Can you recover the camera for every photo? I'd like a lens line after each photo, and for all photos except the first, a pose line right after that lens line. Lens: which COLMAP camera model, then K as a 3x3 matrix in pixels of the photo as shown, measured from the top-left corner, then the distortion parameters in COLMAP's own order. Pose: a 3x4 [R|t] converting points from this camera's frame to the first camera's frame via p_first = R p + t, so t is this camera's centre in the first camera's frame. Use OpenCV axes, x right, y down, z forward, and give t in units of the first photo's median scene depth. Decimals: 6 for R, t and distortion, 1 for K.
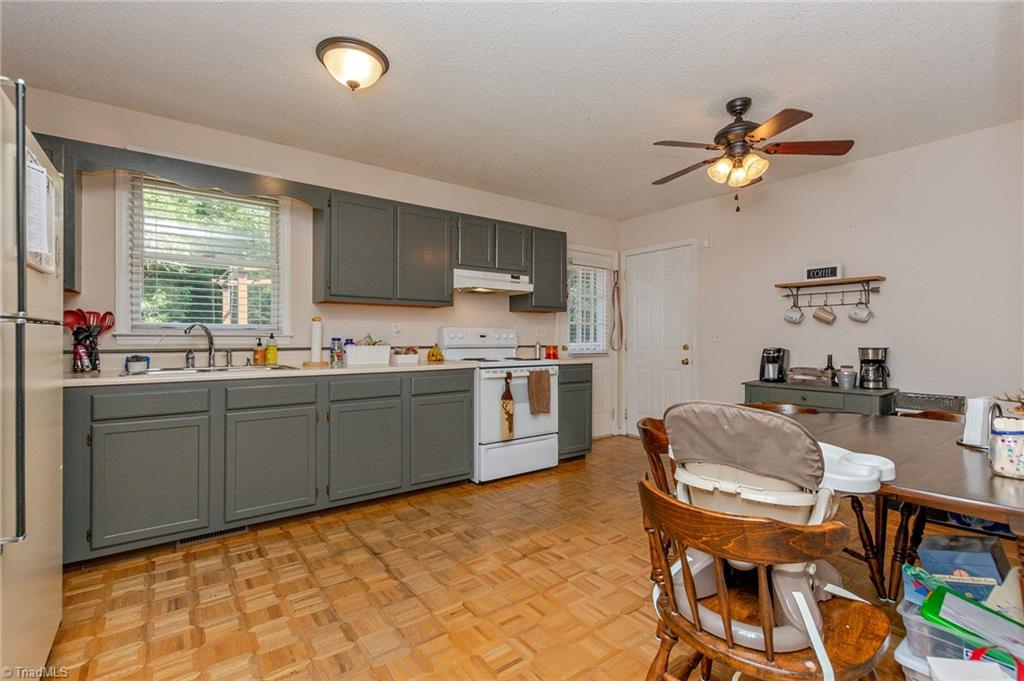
lens RADIAL K [[450.2, 0, 514.3], [0, 450.2, 341.2], [0, 0, 1]] dist [-0.000867, -0.000411]
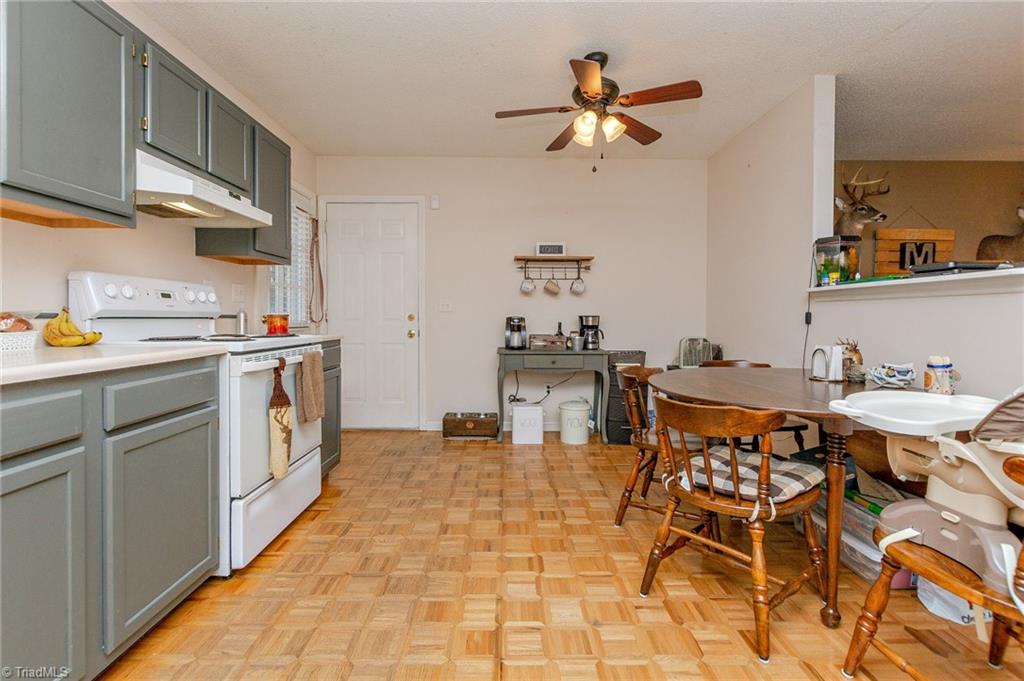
lens RADIAL K [[451.4, 0, 506.4], [0, 451.4, 323.8], [0, 0, 1]] dist [-0.000916, -0.000104]
pose [[0.602723, -0.012682, 0.797850, -0.282094], [0.002302, 0.999897, 0.014154, 0.017288], [-0.797947, -0.006695, 0.602690, 0.407029]]
